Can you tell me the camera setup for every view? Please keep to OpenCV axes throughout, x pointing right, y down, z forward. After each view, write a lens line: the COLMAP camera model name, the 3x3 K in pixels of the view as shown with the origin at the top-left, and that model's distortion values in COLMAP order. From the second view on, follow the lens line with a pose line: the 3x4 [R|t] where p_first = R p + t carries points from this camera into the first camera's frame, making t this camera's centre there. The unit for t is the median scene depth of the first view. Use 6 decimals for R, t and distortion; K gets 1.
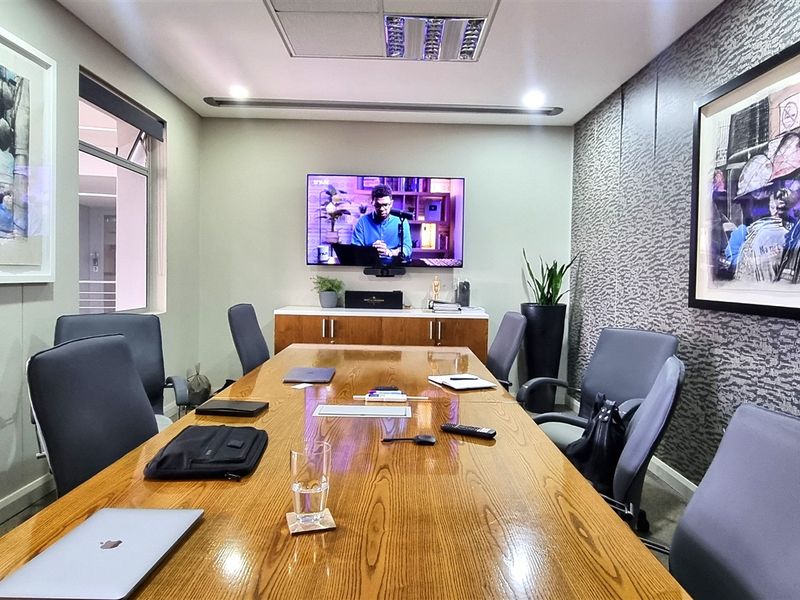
lens RADIAL K [[540.3, 0, 418.7], [0, 540.3, 288.8], [0, 0, 1]] dist [-0.006032, -0.000958]
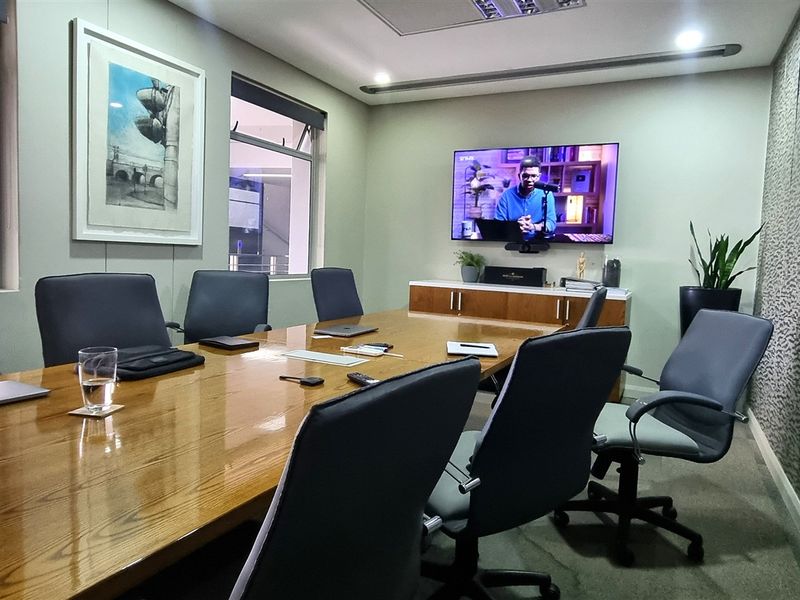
lens RADIAL K [[540.3, 0, 417.8], [0, 540.3, 292.3], [0, 0, 1]] dist [-0.006032, -0.000958]
pose [[0.885876, 0.046837, -0.461551, 0.219714], [-0.034406, 0.998784, 0.035318, 0.021485], [0.462644, -0.015408, 0.886410, 0.057198]]
